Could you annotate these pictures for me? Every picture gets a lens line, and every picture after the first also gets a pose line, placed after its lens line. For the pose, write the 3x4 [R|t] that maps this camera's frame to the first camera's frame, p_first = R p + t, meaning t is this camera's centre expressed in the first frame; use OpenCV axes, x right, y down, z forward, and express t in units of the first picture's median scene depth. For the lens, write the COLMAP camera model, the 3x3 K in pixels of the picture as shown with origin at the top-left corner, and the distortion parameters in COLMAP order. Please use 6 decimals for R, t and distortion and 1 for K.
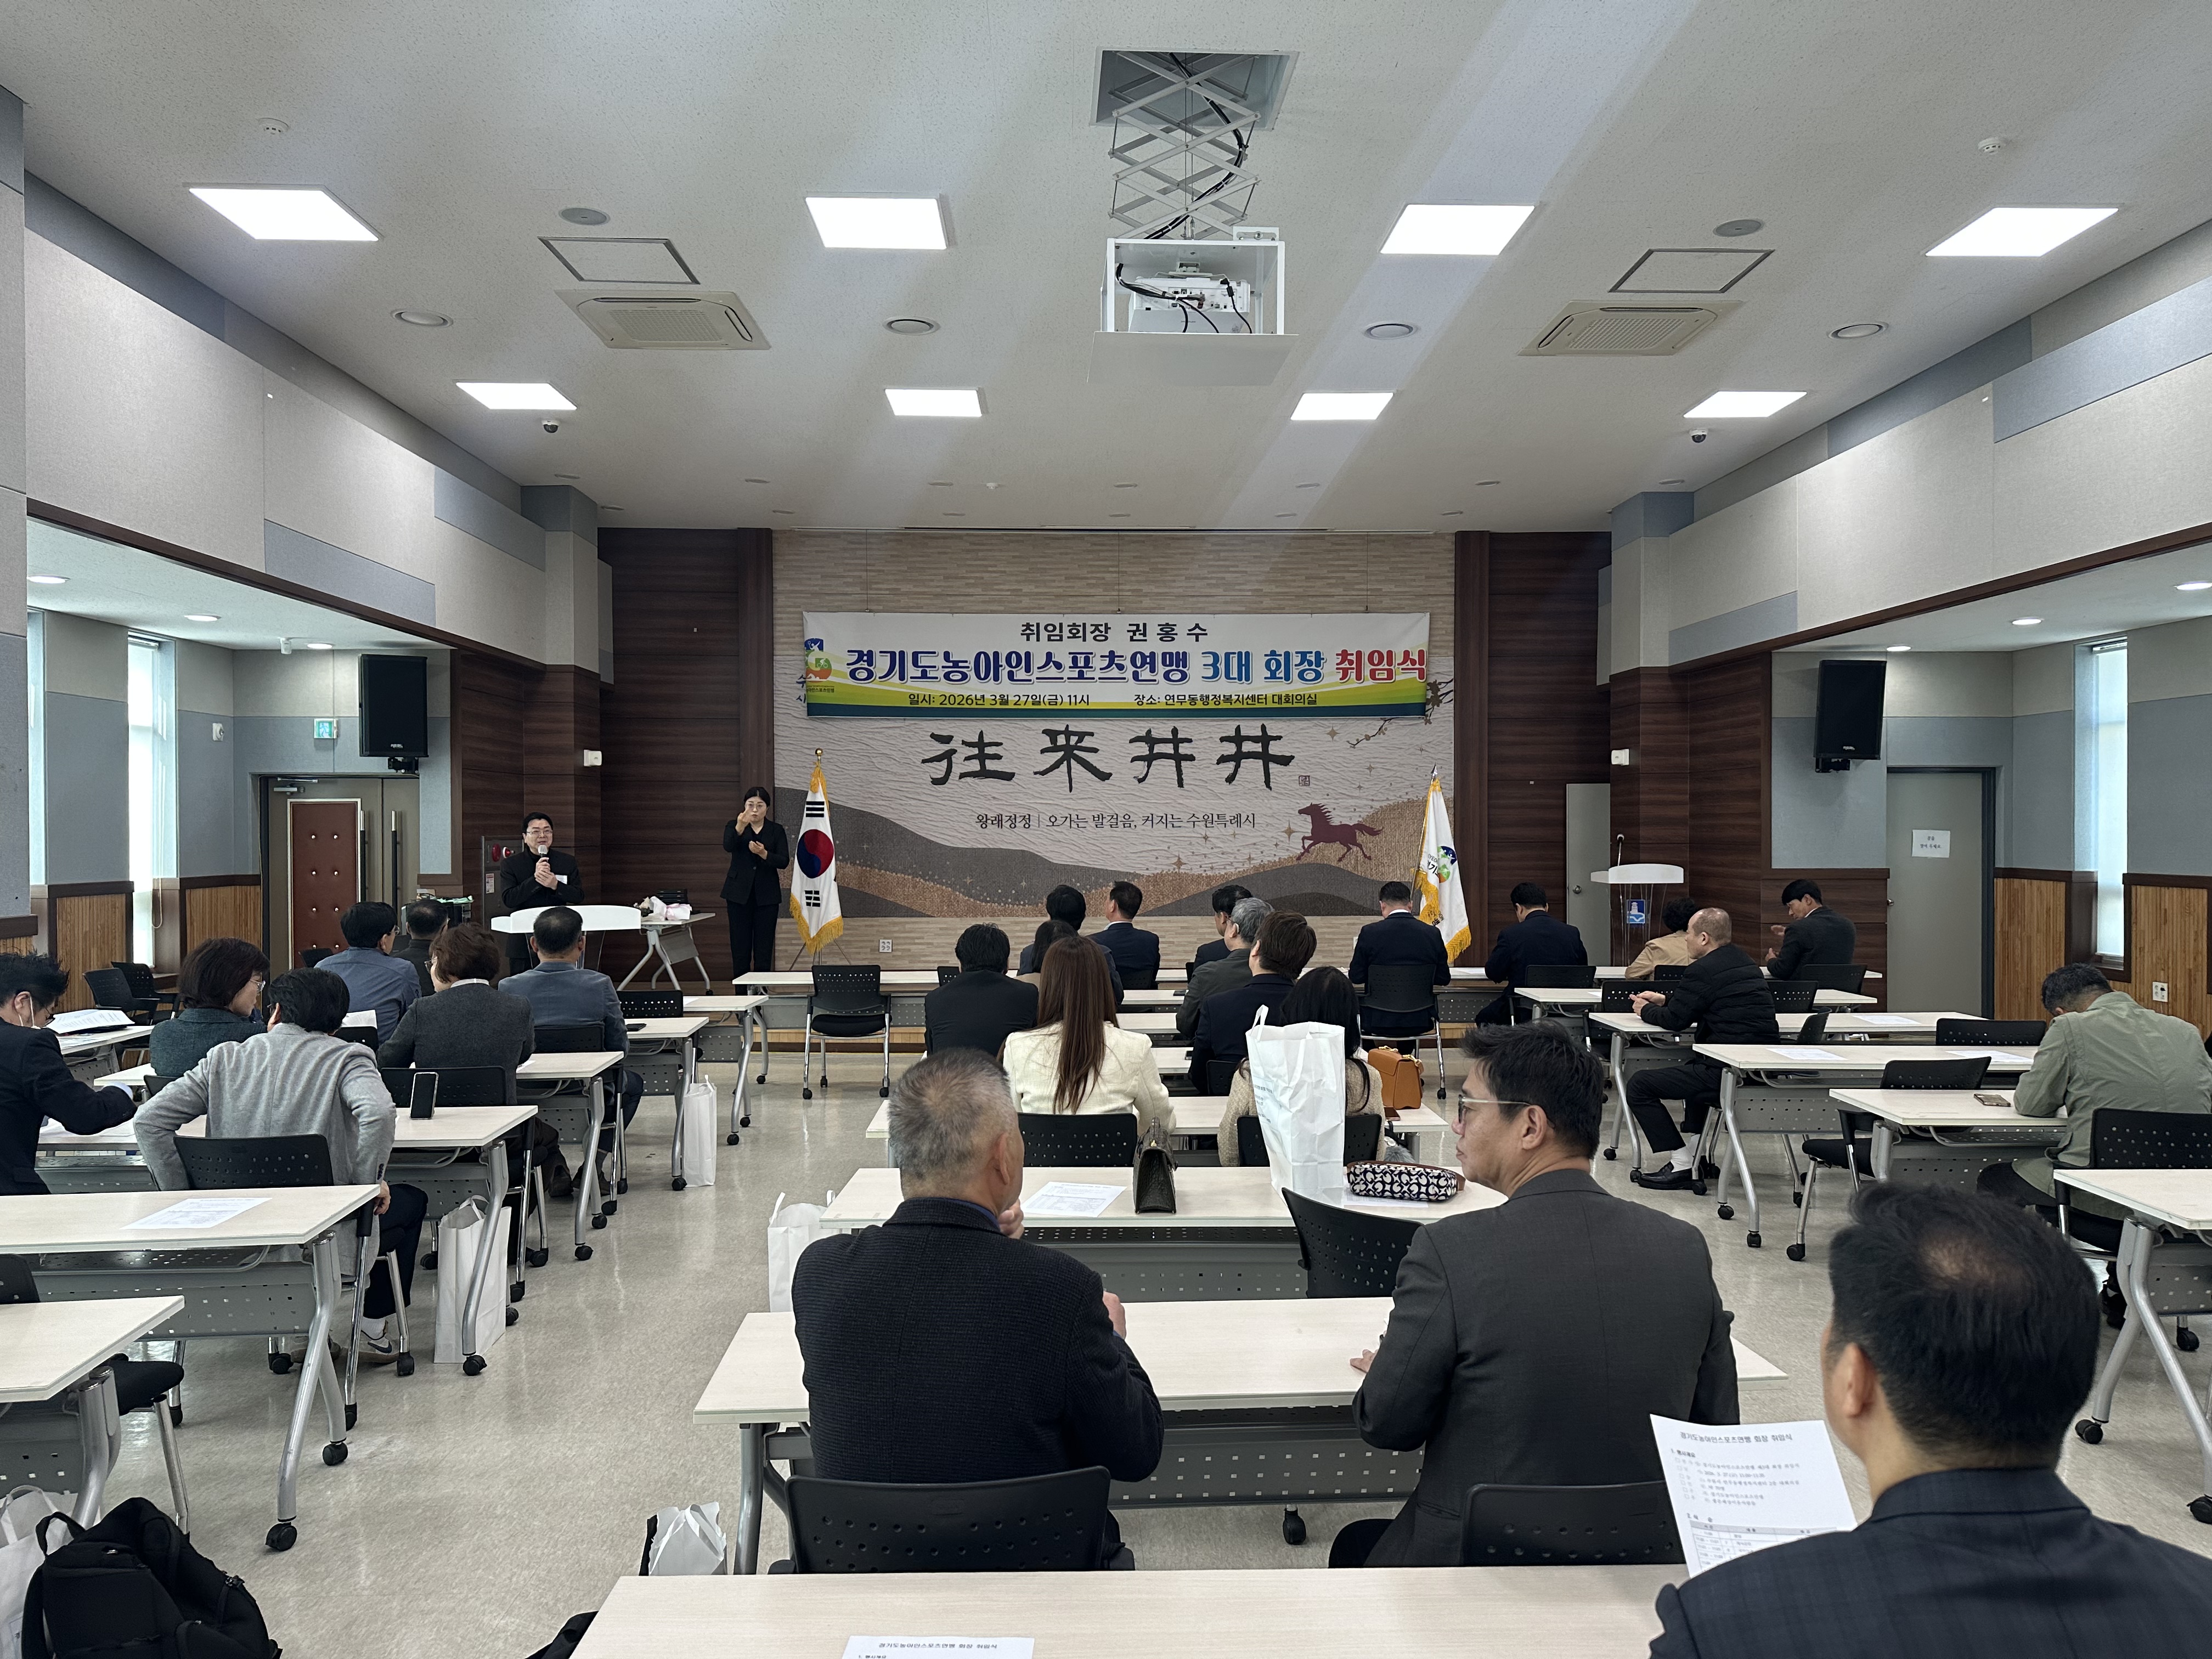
lens RADIAL K [[1546.7, 0, 1110.2], [0, 1546.7, 828.0], [0, 0, 1]] dist [0.008444, 0.000271]
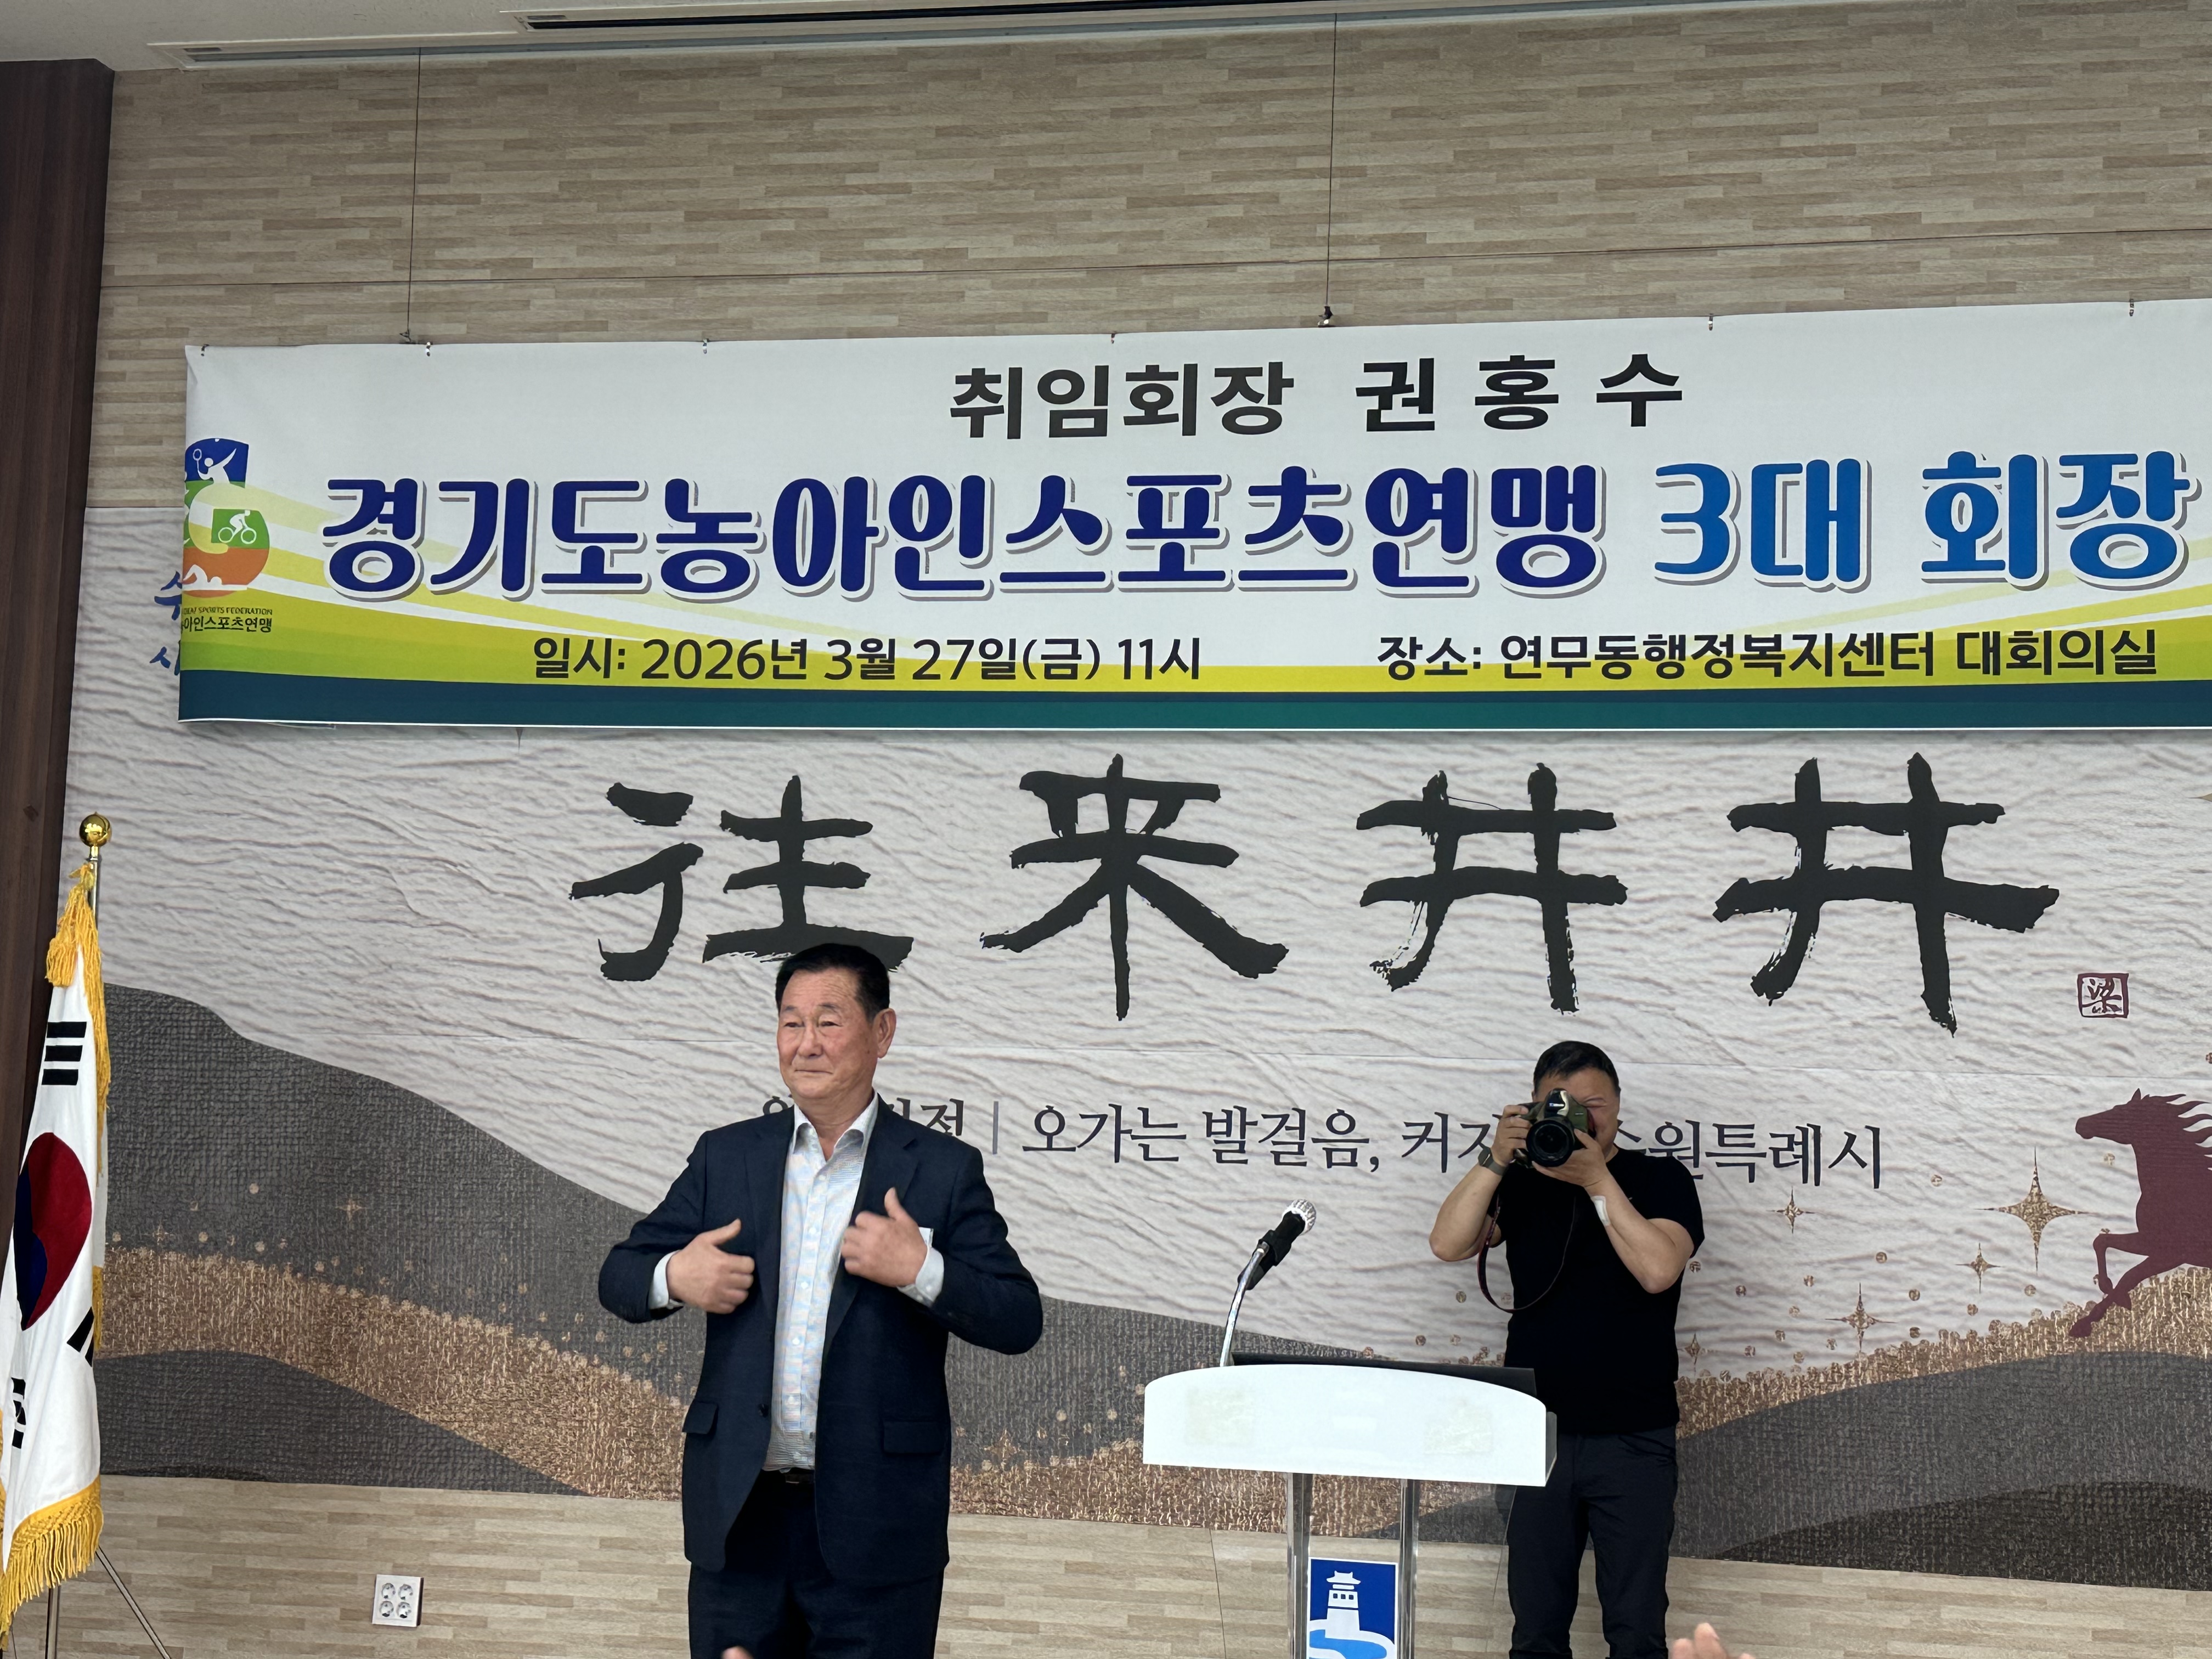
lens RADIAL K [[2963.5, 0, 1103.8], [0, 2963.5, 829.3], [0, 0, 1]] dist [0.093479, 0.000000]
pose [[0.968875, 0.004130, -0.247517, 0.092118], [-0.034801, 0.992204, -0.119669, 0.004349], [0.245093, 0.124558, 0.961465, 0.528352]]
